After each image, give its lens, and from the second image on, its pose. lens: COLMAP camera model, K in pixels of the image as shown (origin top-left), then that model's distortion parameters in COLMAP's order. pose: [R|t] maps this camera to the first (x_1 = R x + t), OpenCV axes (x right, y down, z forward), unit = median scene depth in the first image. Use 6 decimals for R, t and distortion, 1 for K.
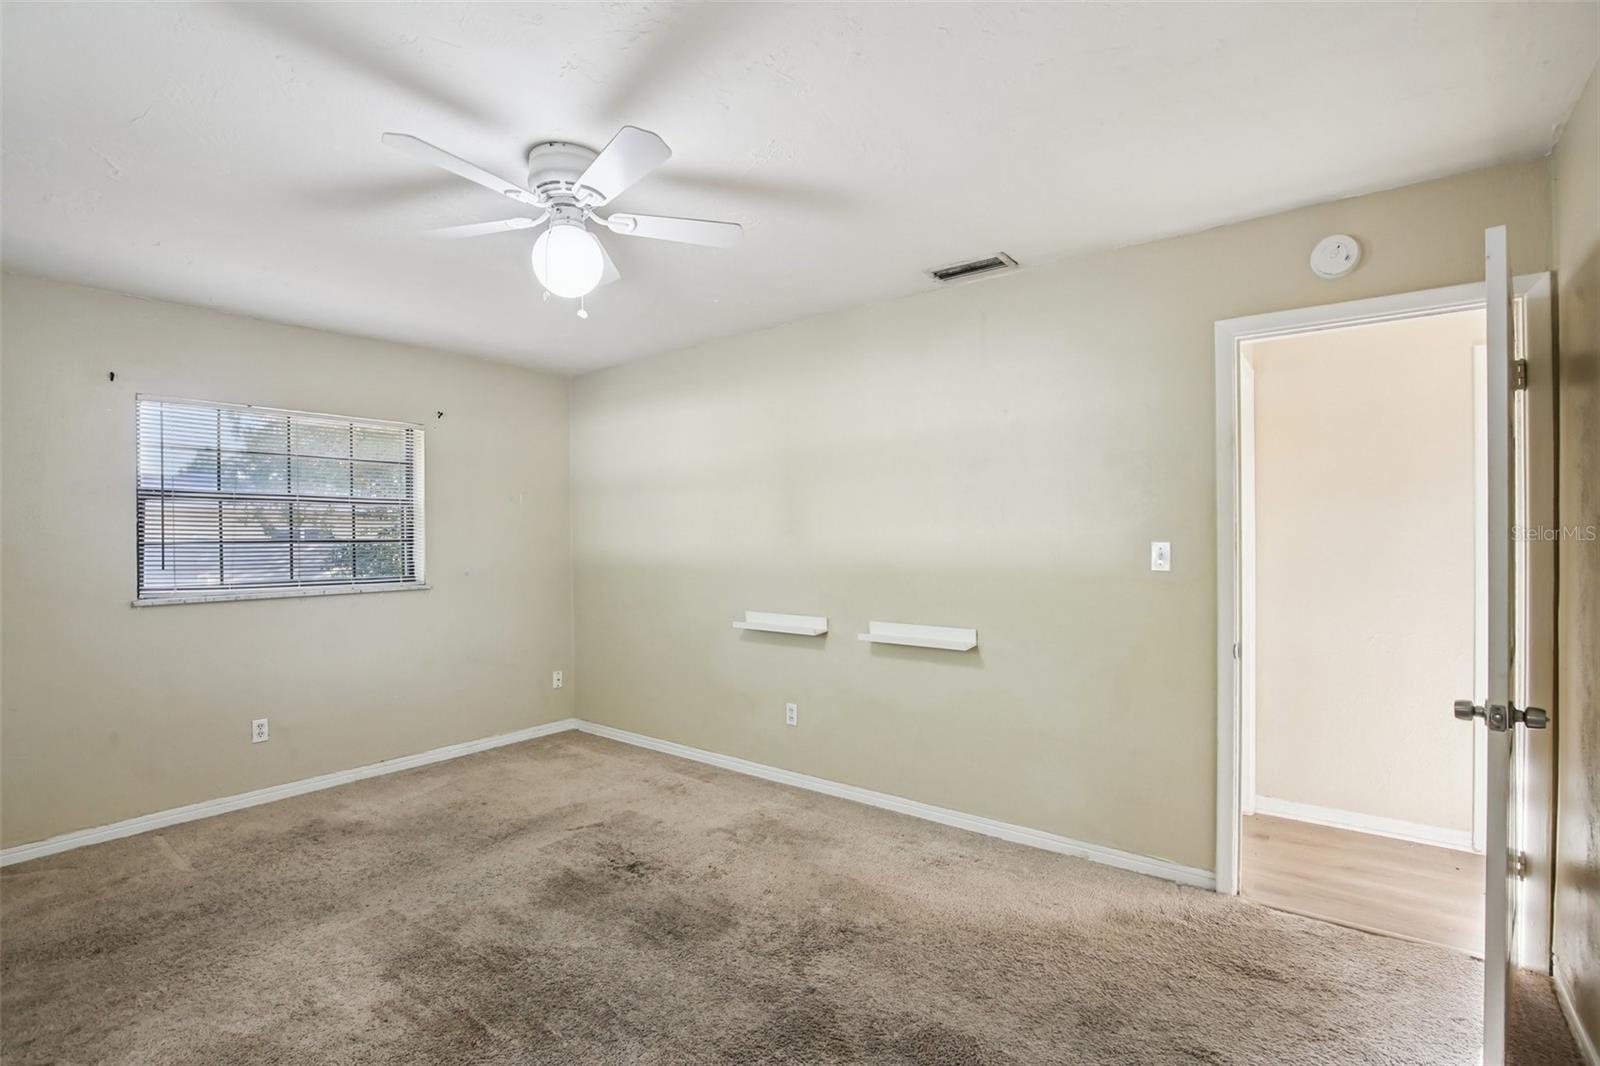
lens RADIAL K [[747.7, 0, 793.0], [0, 747.7, 535.7], [0, 0, 1]] dist [-0.030534, 0.000742]
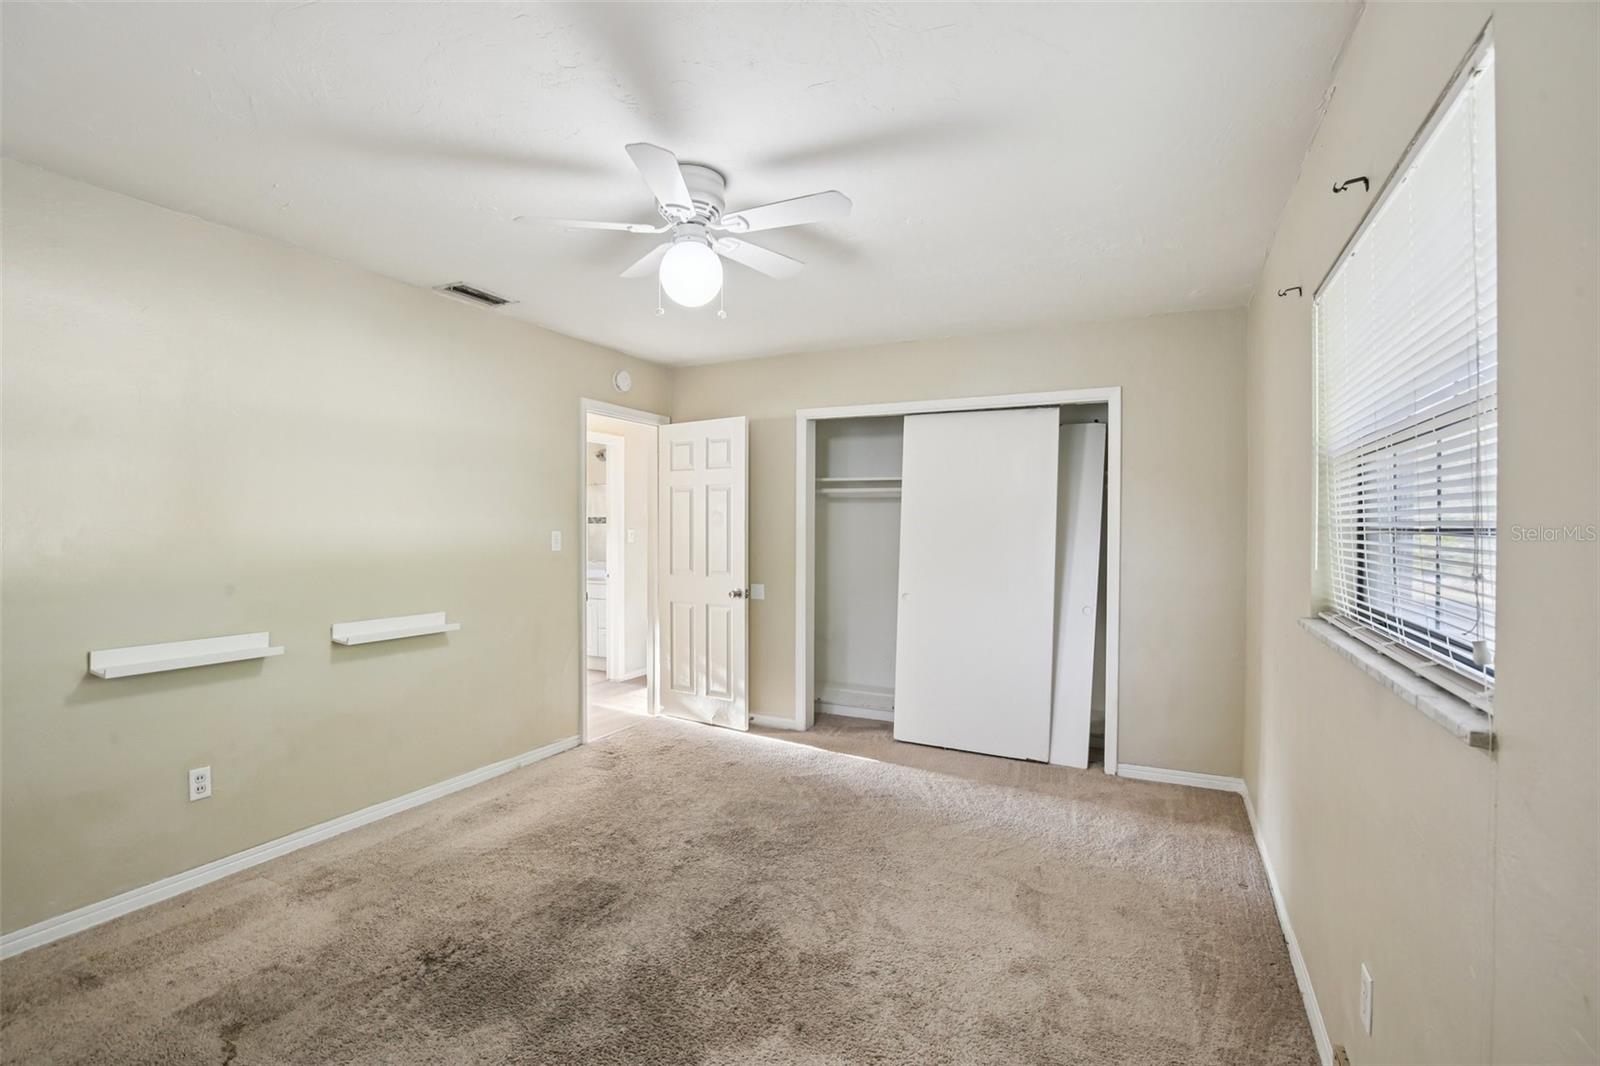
lens RADIAL K [[747.7, 0, 793.0], [0, 747.7, 535.7], [0, 0, 1]] dist [-0.030534, 0.000742]
pose [[-0.210119, -0.005448, 0.977661, -0.954243], [0.002153, 0.999979, 0.006035, 0.008024], [-0.977673, 0.003373, -0.210103, 0.739457]]
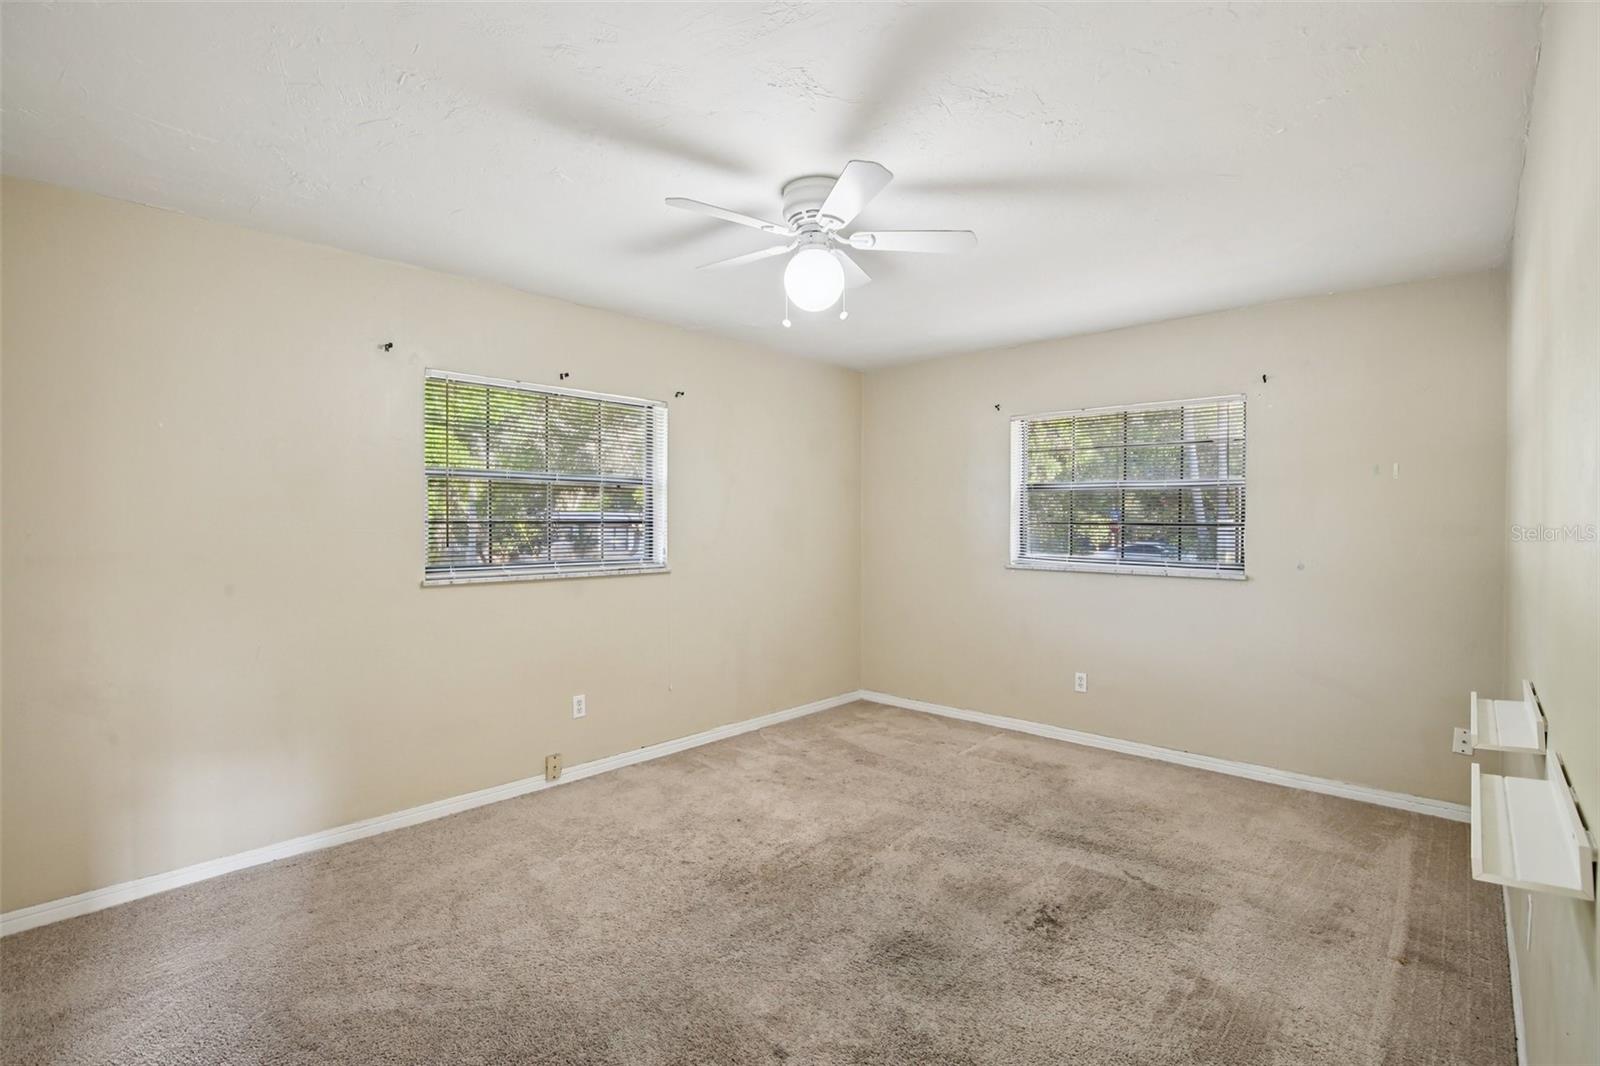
lens RADIAL K [[747.7, 0, 793.0], [0, 747.7, 535.7], [0, 0, 1]] dist [-0.030534, 0.000742]
pose [[-0.084101, 0.033519, -0.995893, 0.571714], [-0.007462, 0.999385, 0.034266, -0.009981], [0.996429, 0.010313, -0.083799, 0.722395]]
